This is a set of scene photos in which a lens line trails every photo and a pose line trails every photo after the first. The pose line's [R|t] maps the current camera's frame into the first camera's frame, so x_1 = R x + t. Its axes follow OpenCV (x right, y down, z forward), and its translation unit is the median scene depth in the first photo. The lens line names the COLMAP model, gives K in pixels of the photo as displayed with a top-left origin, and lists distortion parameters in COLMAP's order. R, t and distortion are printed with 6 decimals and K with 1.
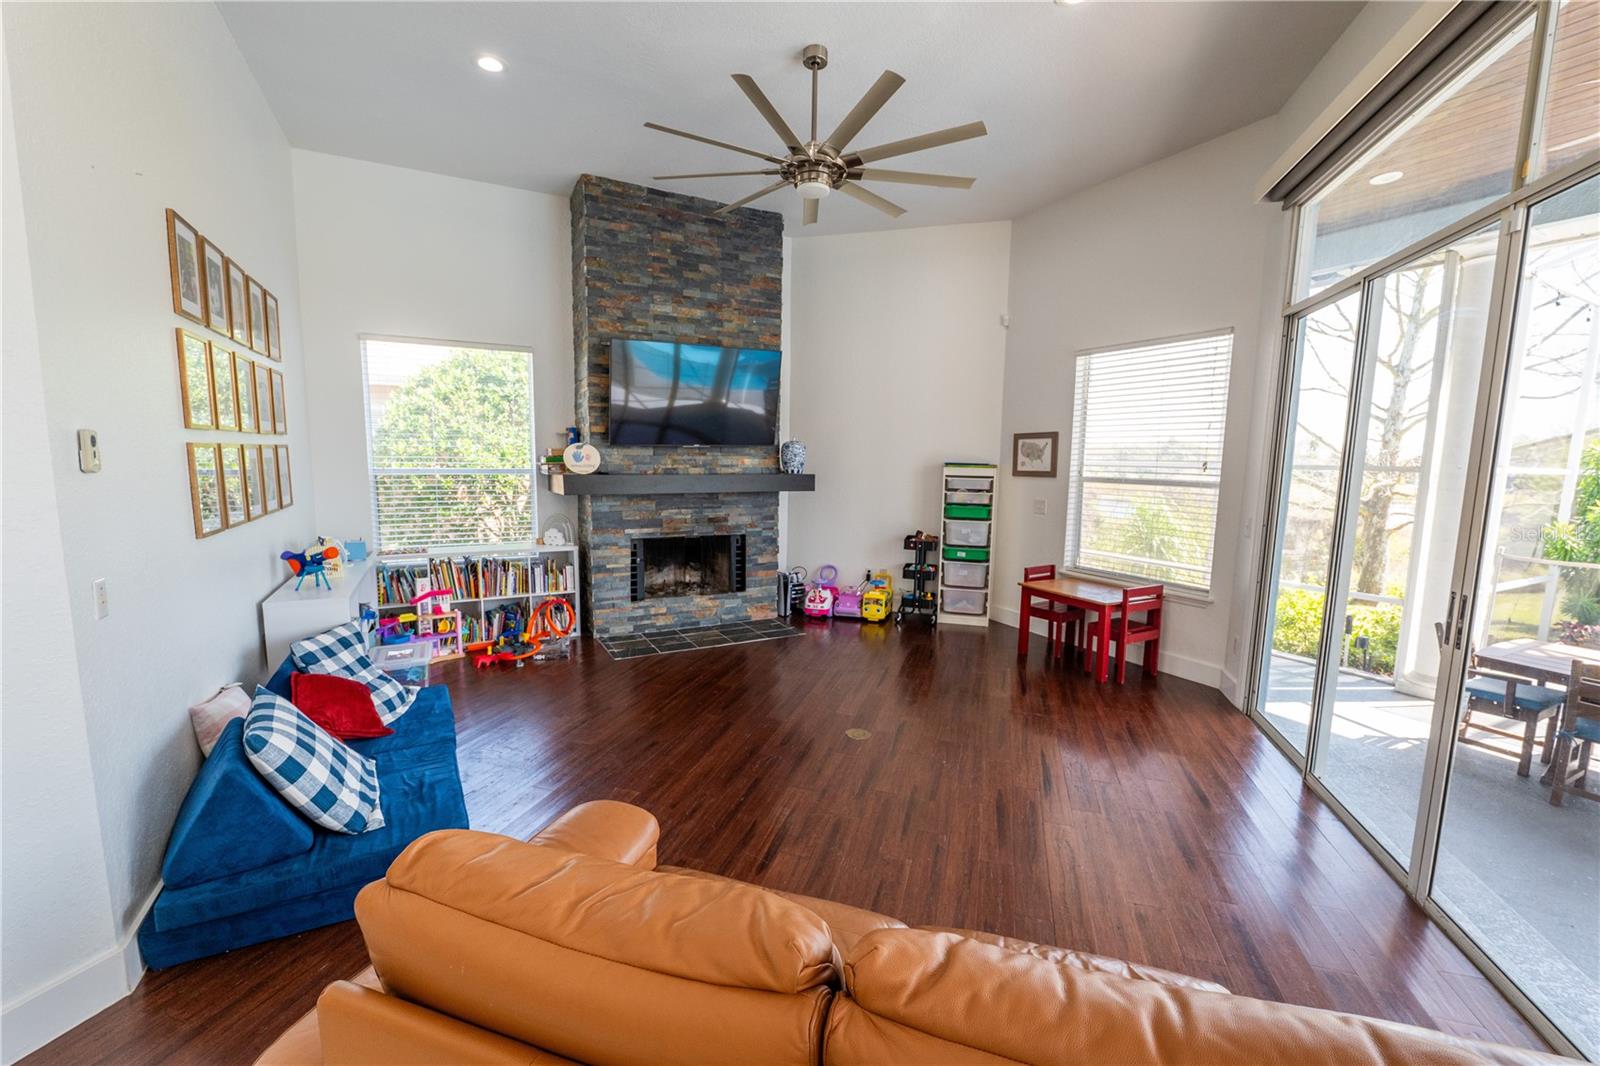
lens RADIAL K [[653.1, 0, 798.1], [0, 653.1, 536.2], [0, 0, 1]] dist [-0.008782, 0.000028]
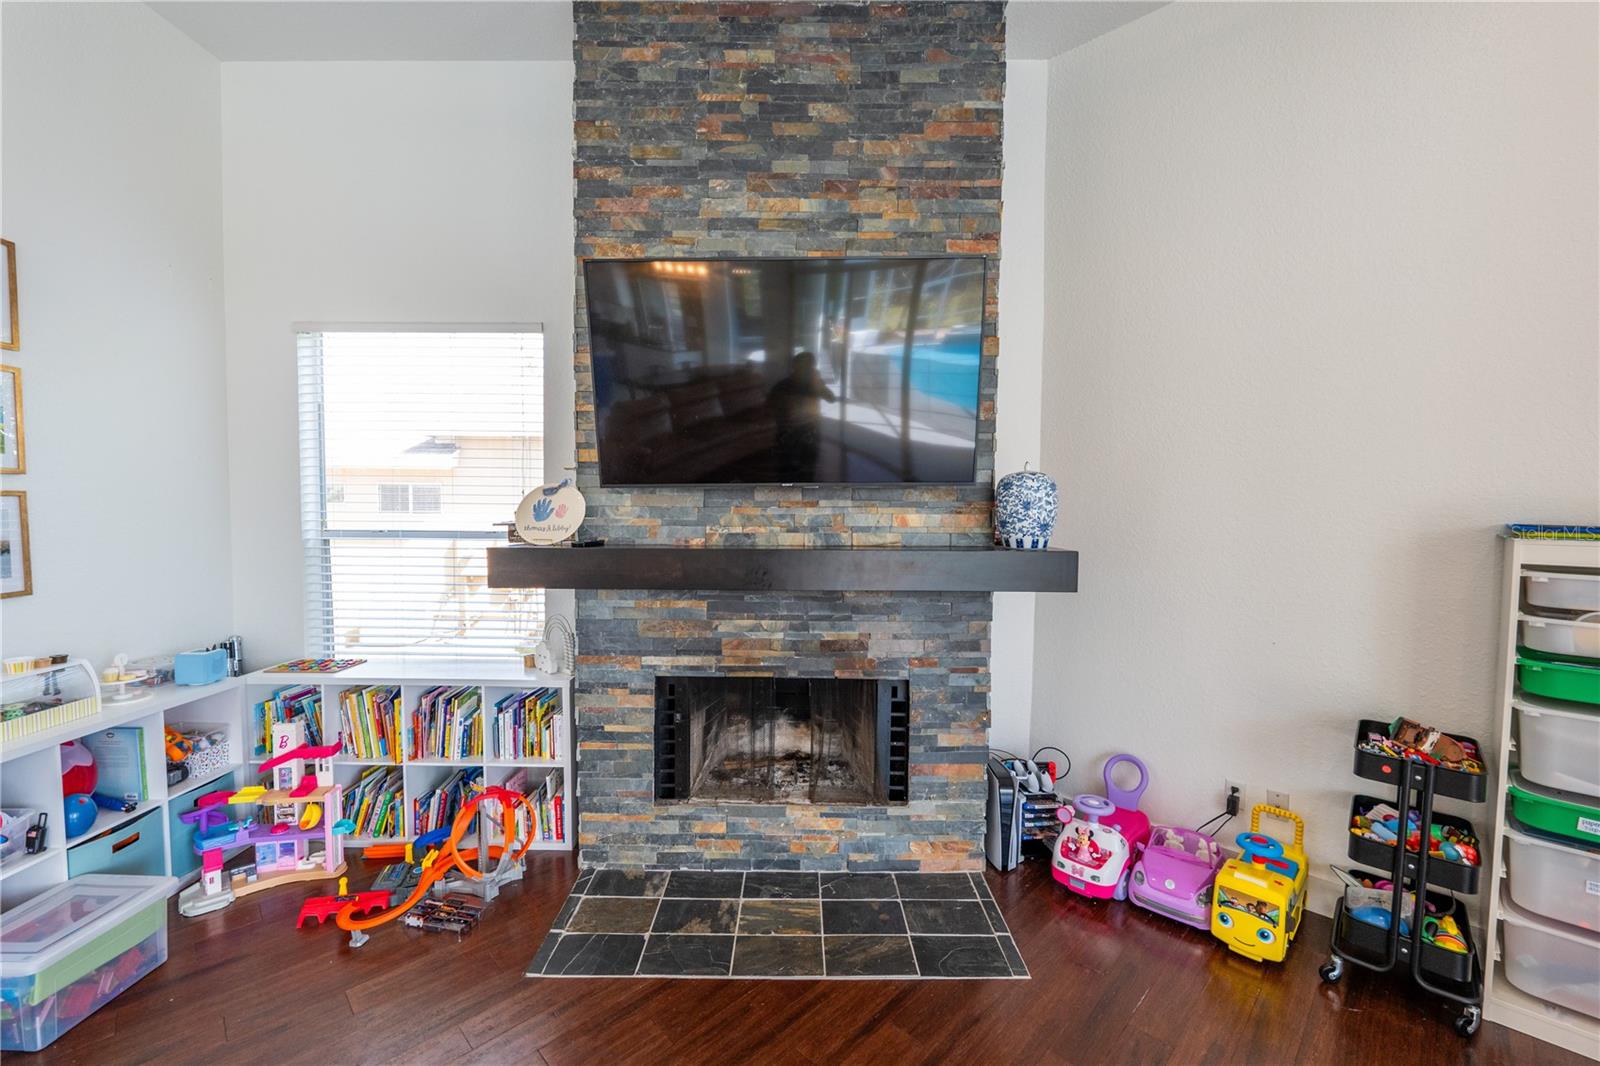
lens RADIAL K [[653.1, 0, 798.1], [0, 653.1, 536.2], [0, 0, 1]] dist [-0.008782, 0.000028]
pose [[0.881708, 0.015272, -0.471547, 0.066438], [-0.054005, 0.996173, -0.068718, -0.070053], [0.468694, 0.086055, 0.879159, 0.586655]]
